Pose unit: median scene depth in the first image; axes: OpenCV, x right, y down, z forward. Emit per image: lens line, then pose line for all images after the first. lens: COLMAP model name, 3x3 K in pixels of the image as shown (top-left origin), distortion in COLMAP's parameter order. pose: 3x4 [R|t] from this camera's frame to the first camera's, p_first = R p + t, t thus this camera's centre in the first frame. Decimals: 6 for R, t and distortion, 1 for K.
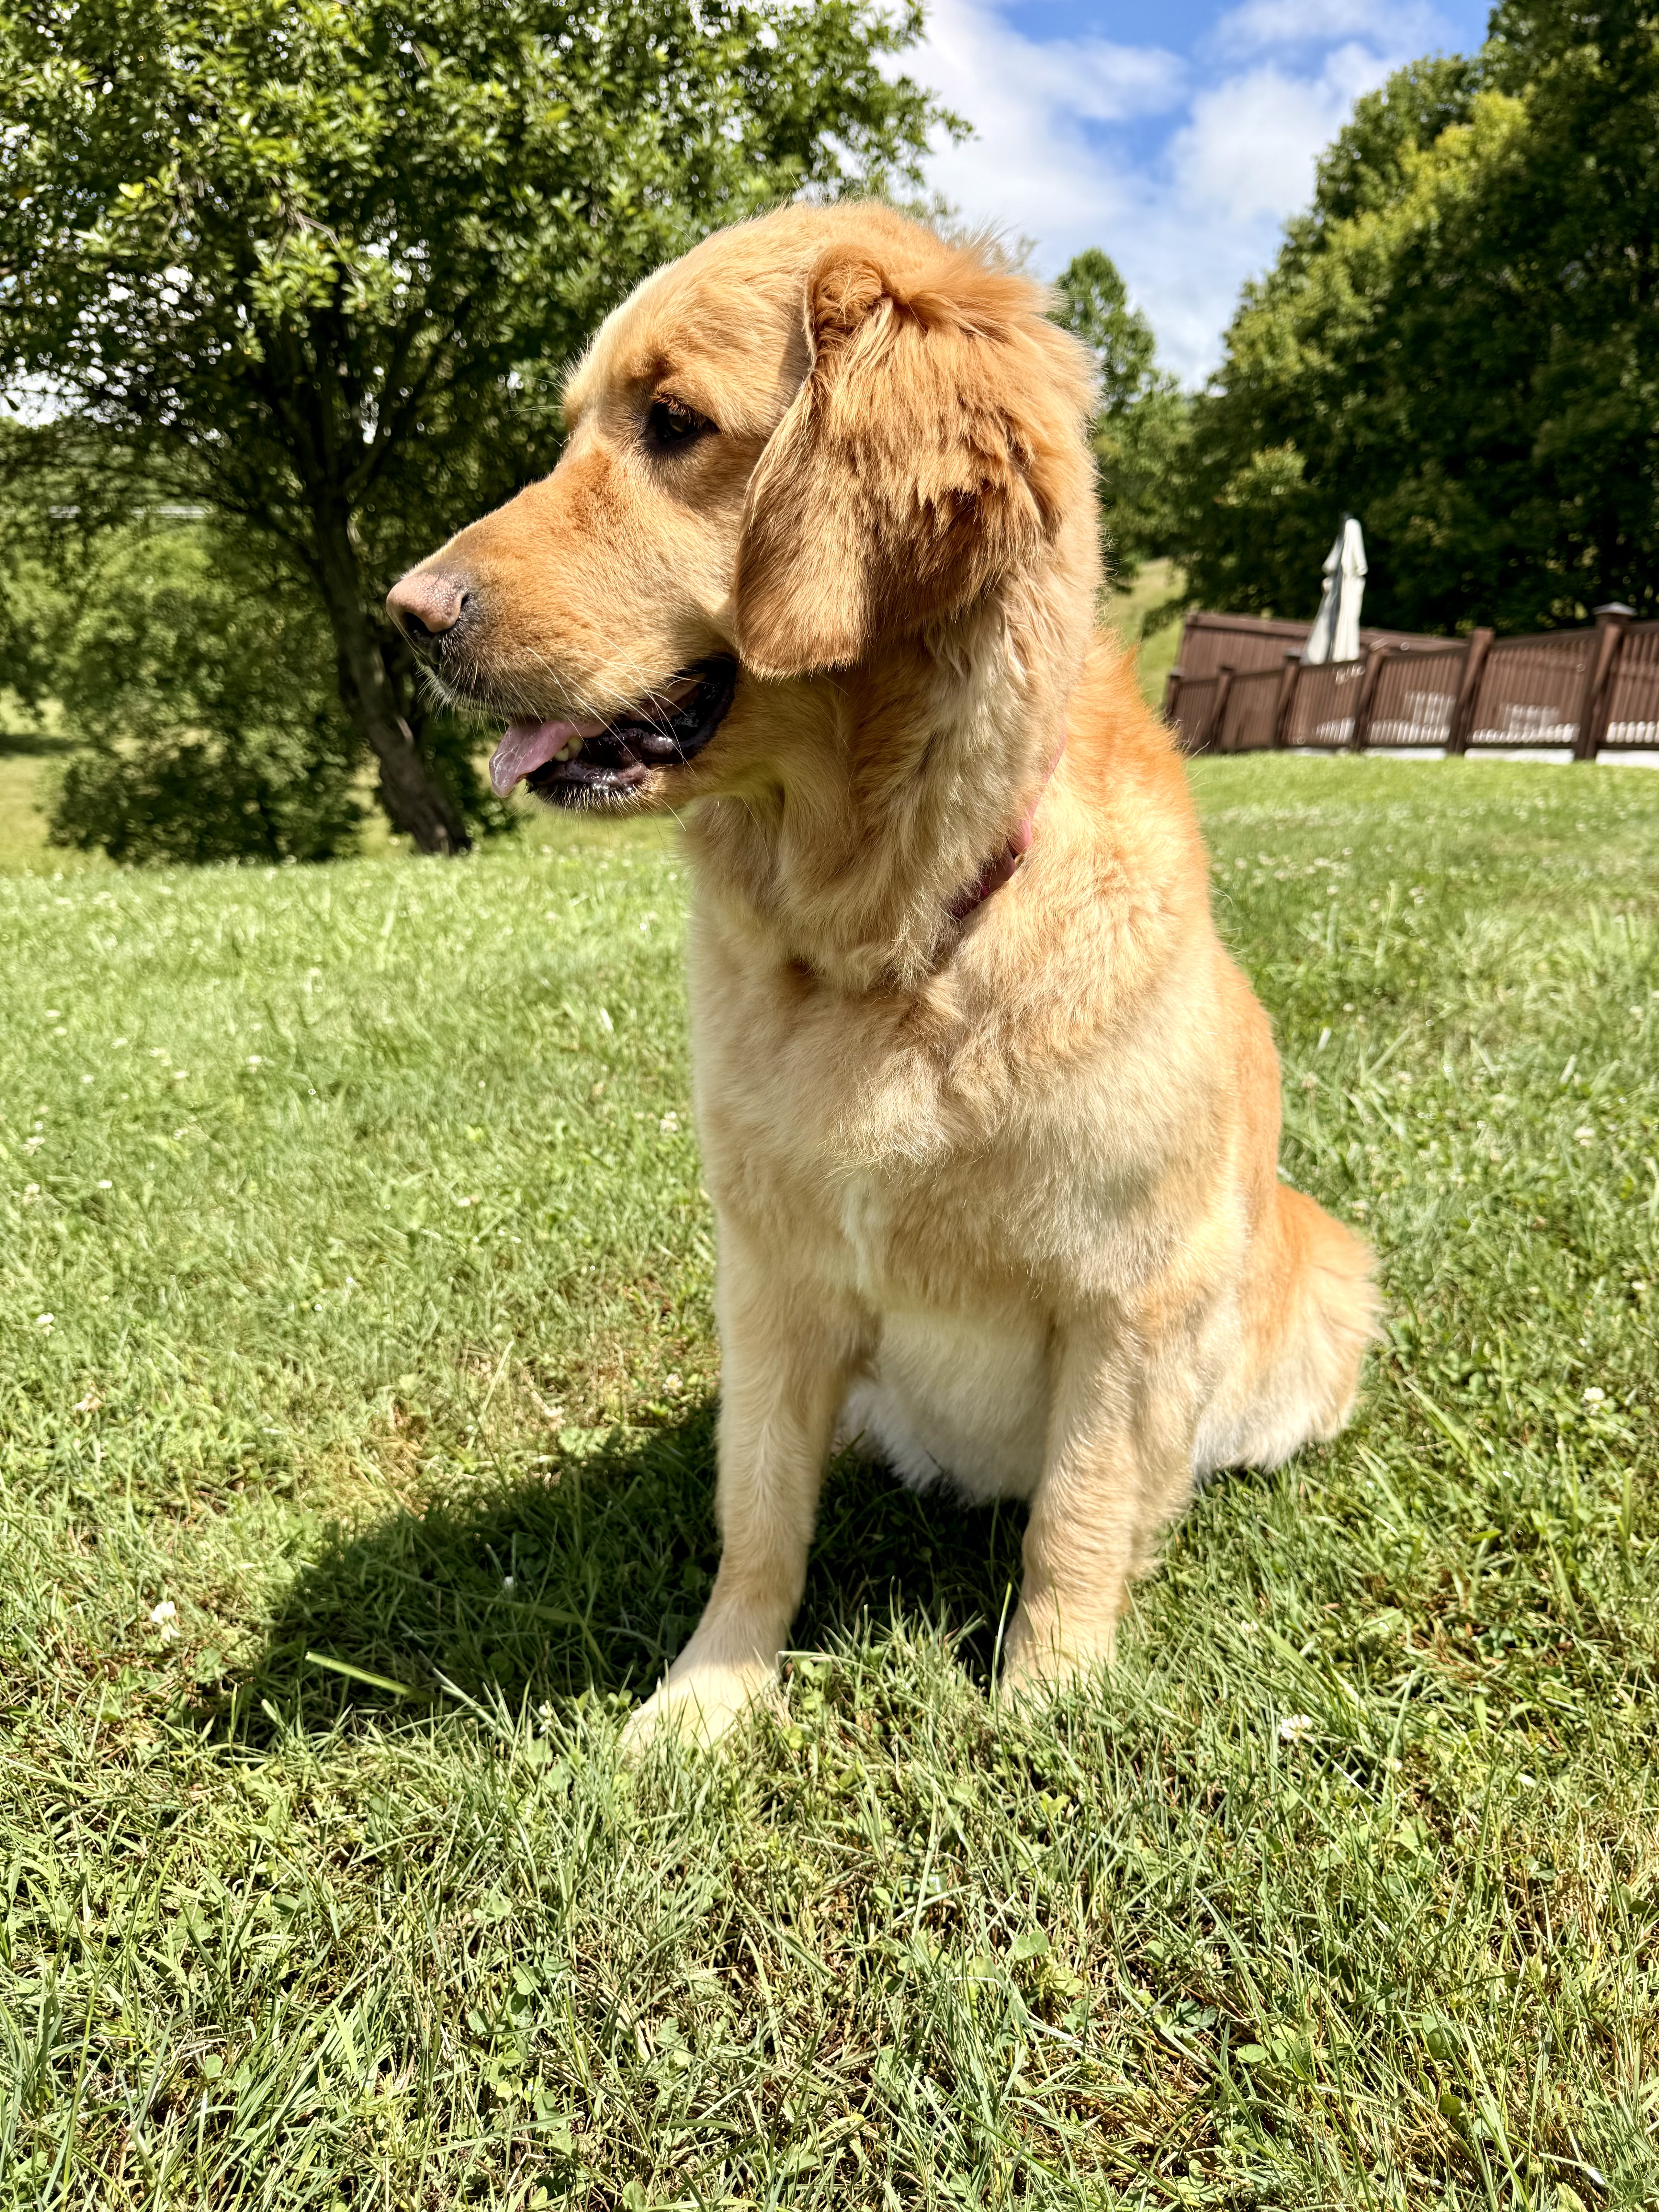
lens RADIAL K [[1542.3, 0, 826.2], [0, 1542.3, 1113.7], [0, 0, 1]] dist [-0.012152, 0.003675]
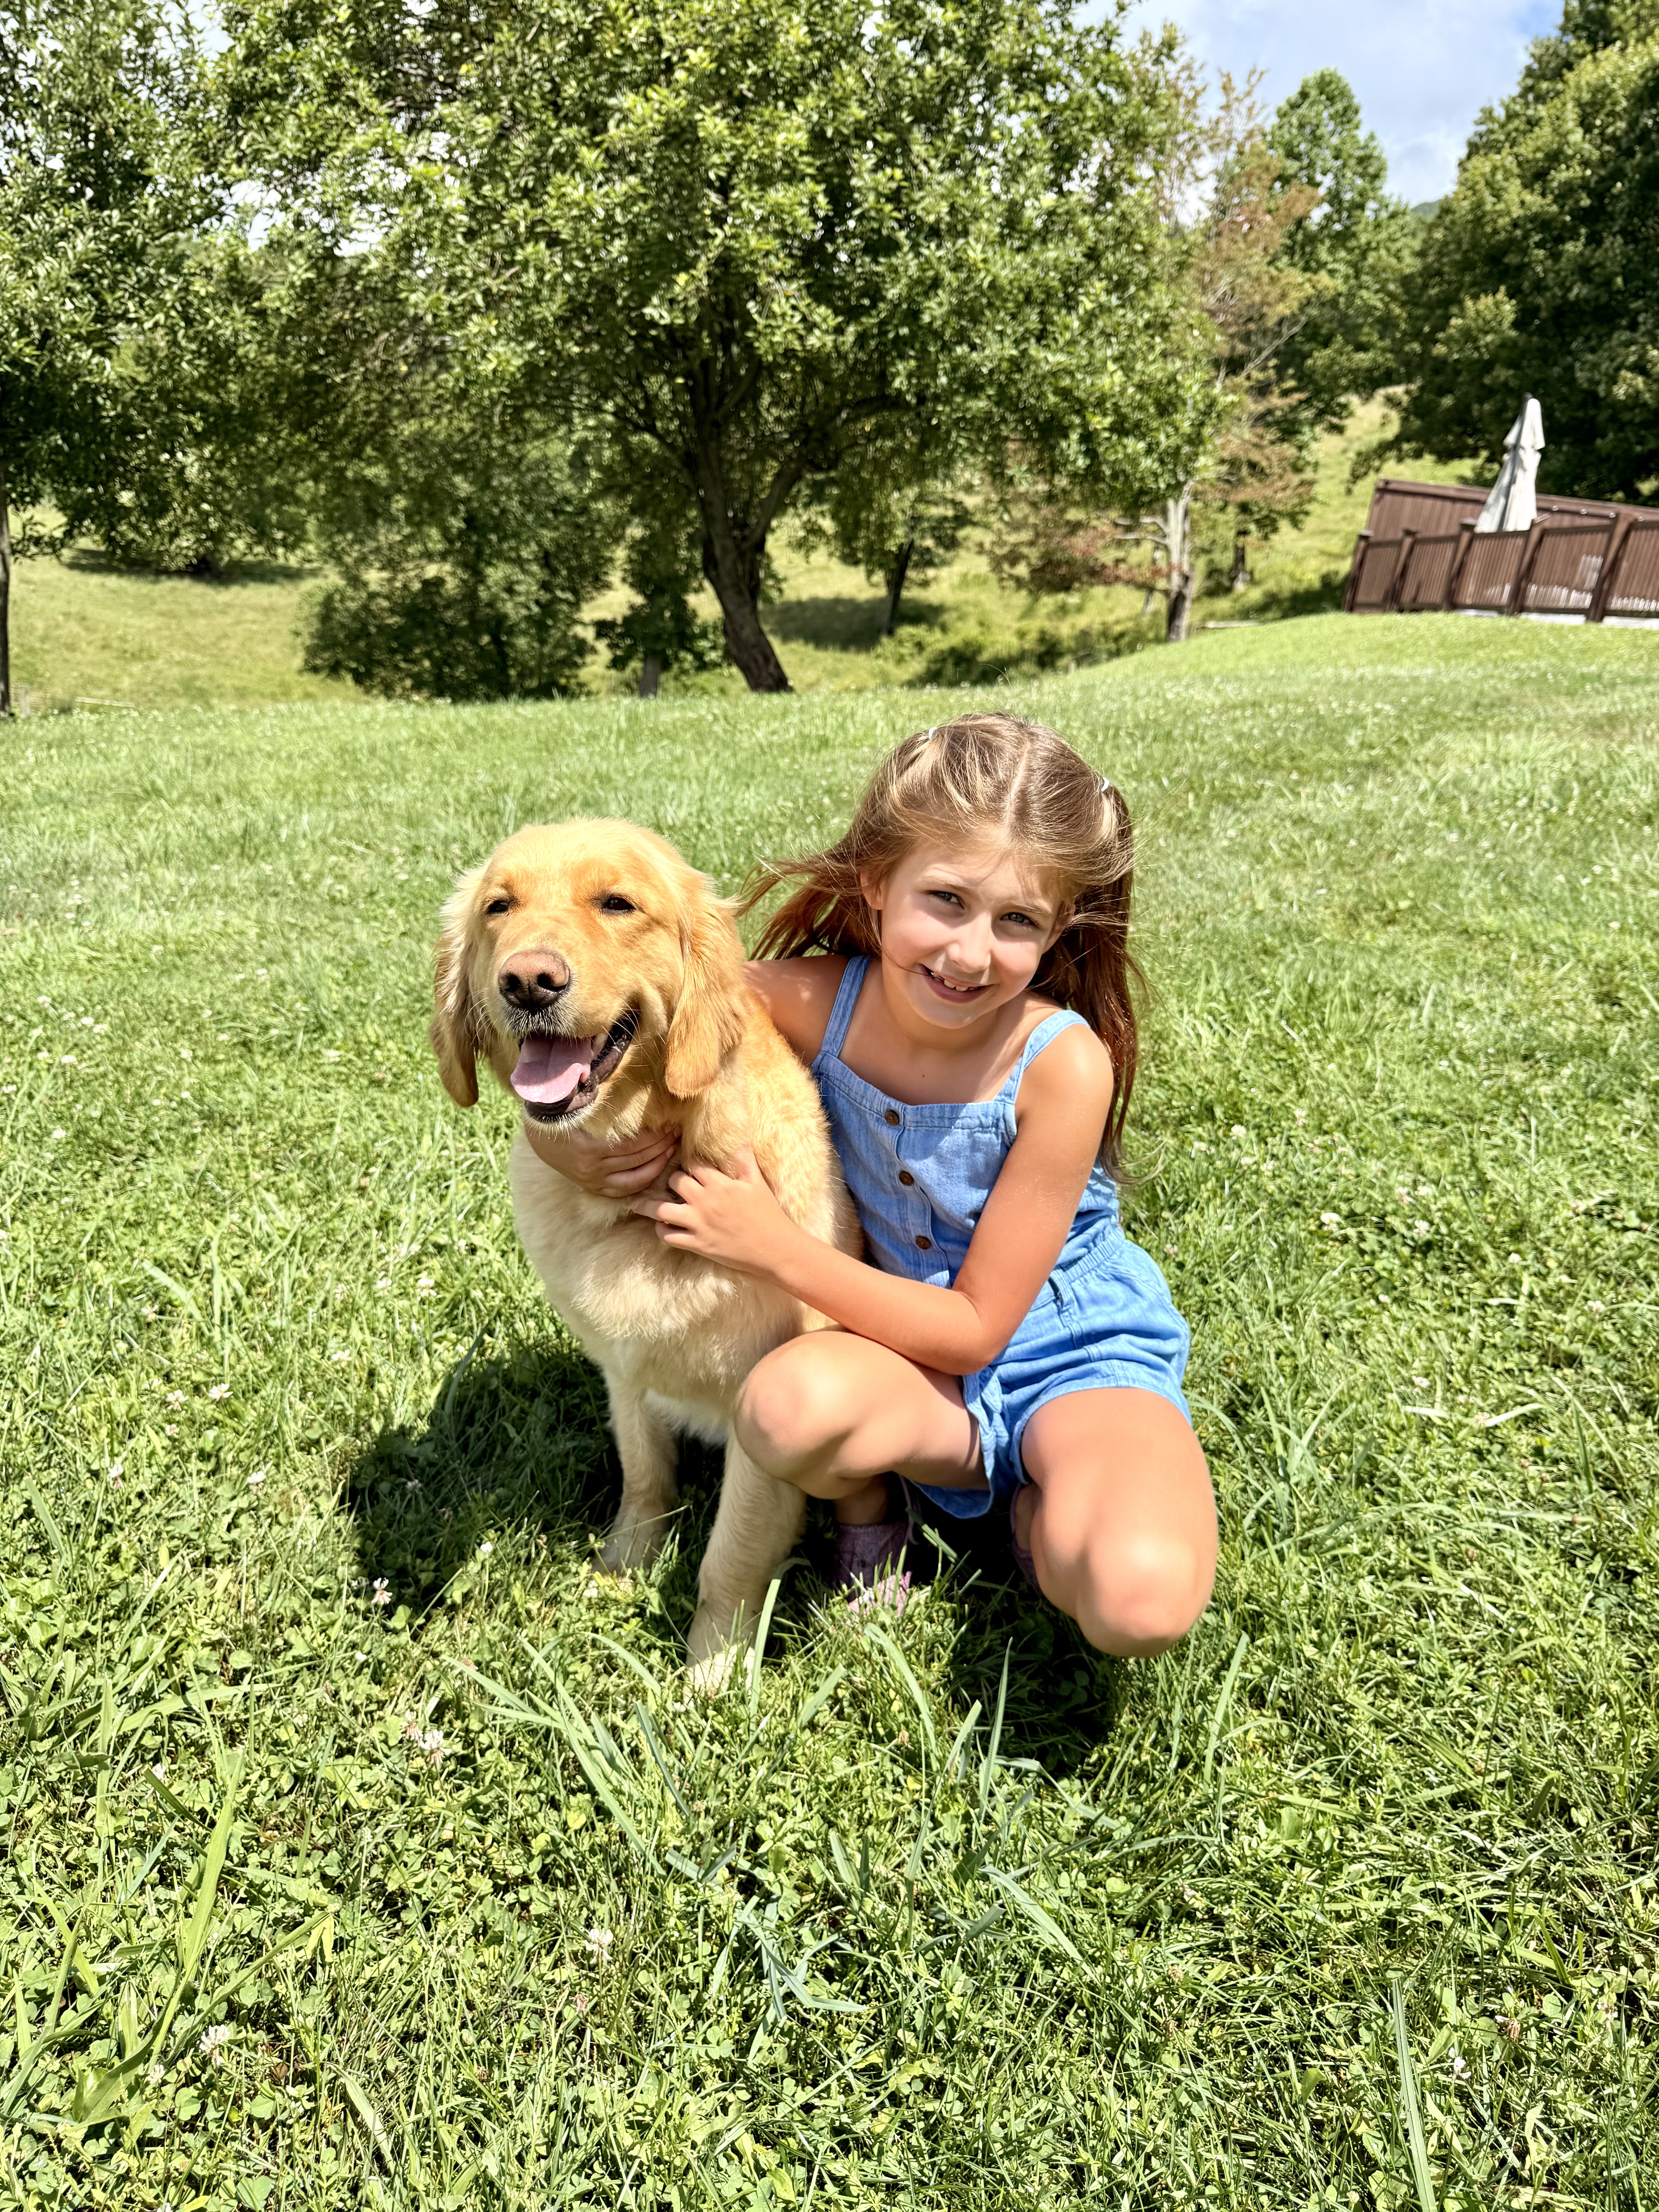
lens RADIAL K [[1549.8, 0, 834.7], [0, 1549.8, 1109.1], [0, 0, 1]] dist [0.003987, 0.002216]
pose [[0.993919, 0.047743, -0.099230, -0.427555], [-0.038085, 0.994551, 0.097045, 0.627385], [0.103322, -0.092675, 0.990321, -3.770116]]
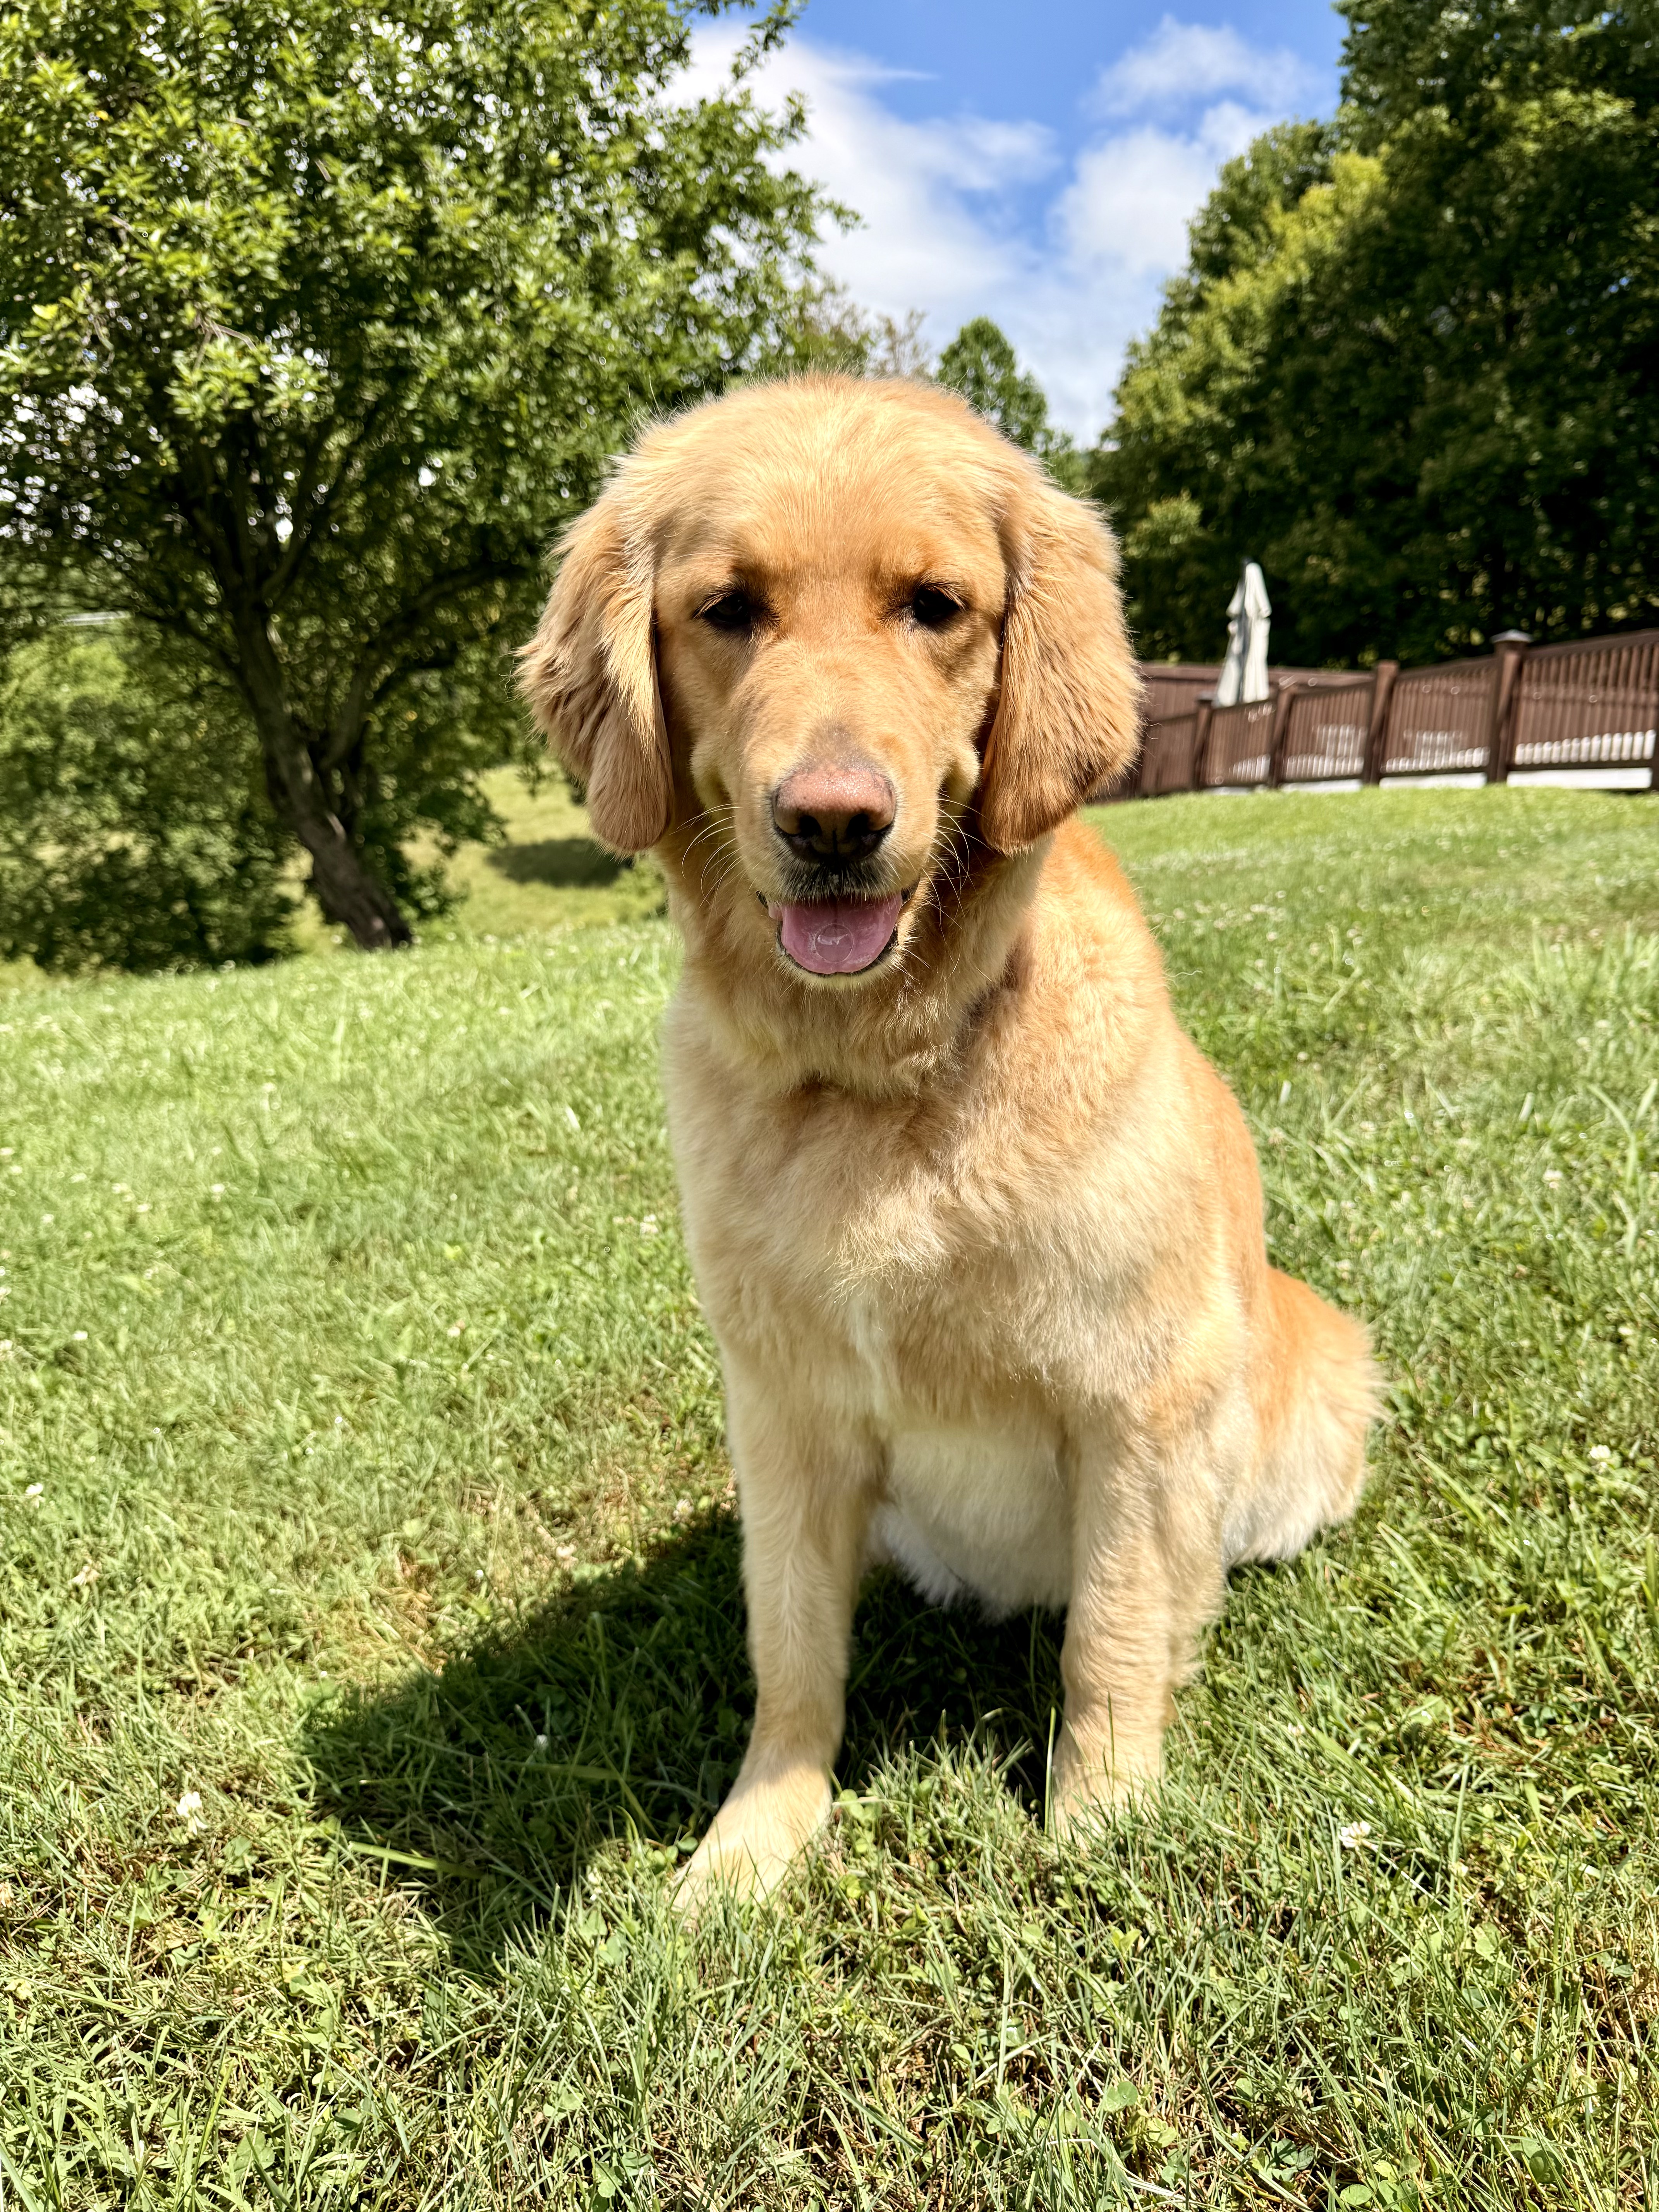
lens RADIAL K [[1542.9, 0, 829.8], [0, 1542.9, 1098.2], [0, 0, 1]] dist [-0.010576, 0.002178]
pose [[0.997010, -0.067775, 0.037107, -0.027277], [0.069478, 0.996490, -0.046698, -0.037417], [-0.033812, 0.049137, 0.998220, -0.002897]]
